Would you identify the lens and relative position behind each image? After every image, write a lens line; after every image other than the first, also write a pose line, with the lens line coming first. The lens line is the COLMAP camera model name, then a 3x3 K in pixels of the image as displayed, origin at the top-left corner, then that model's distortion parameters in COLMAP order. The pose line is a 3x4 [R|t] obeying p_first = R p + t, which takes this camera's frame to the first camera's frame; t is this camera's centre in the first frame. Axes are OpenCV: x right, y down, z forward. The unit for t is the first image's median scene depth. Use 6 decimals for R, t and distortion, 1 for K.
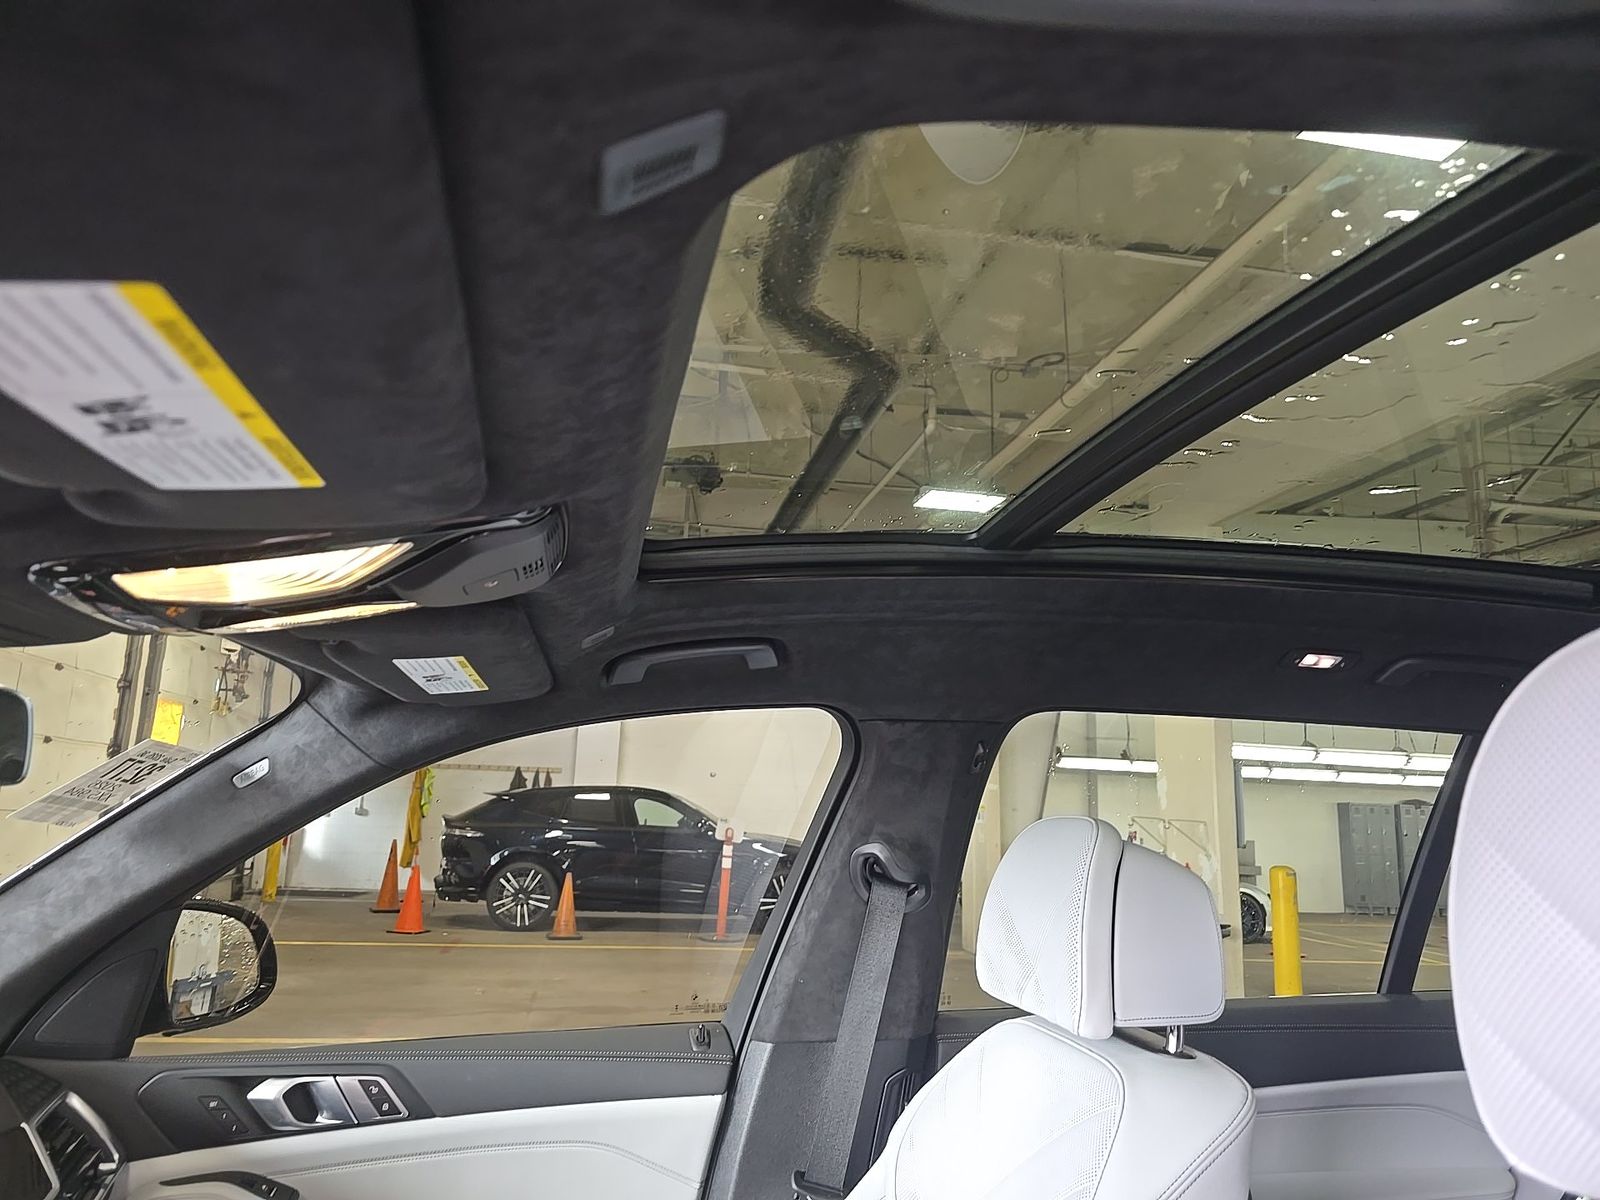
lens RADIAL K [[1077.2, 0, 800.0], [0, 1077.2, 600.0], [0, 0, 1]] dist [0.063137, -0.054619]
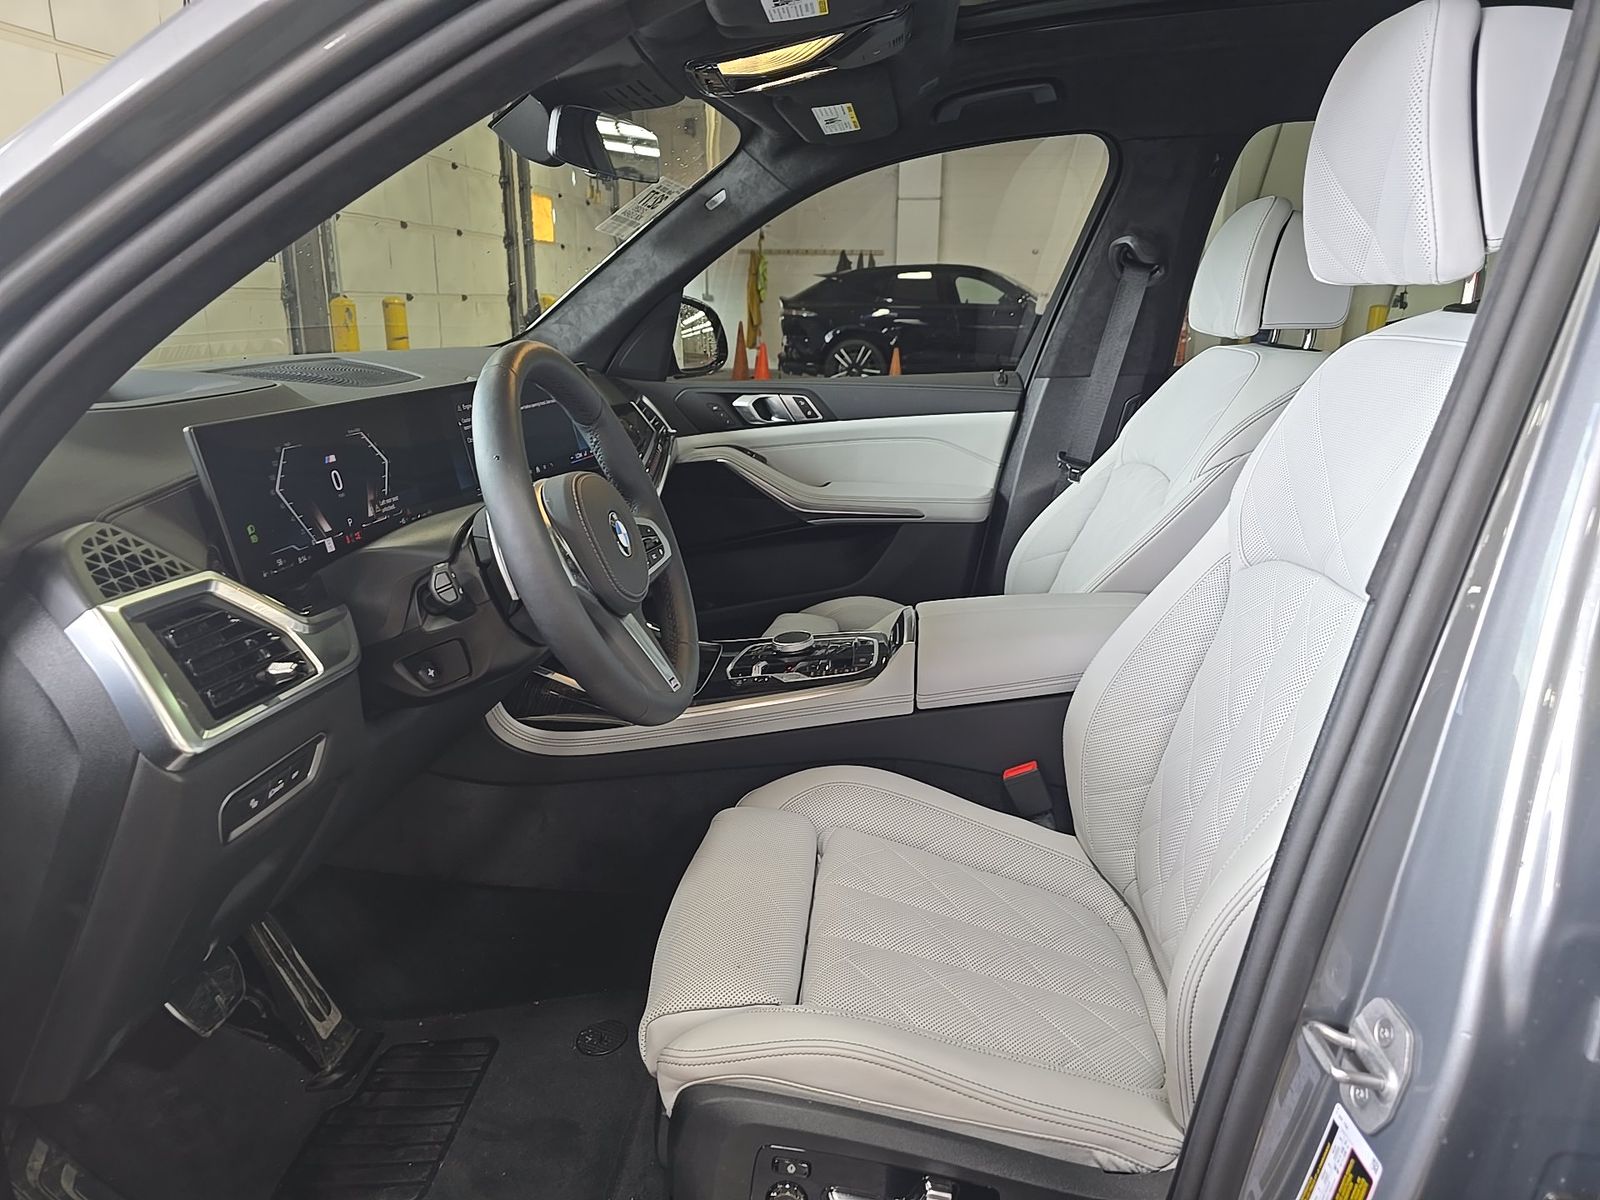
lens RADIAL K [[1077.2, 0, 800.0], [0, 1077.2, 600.0], [0, 0, 1]] dist [0.063137, -0.054619]
pose [[0.958734, 0.050654, -0.279757, 0.080013], [0.079775, 0.896539, 0.435723, 0.000764], [0.272884, -0.440060, 0.855501, -0.520601]]
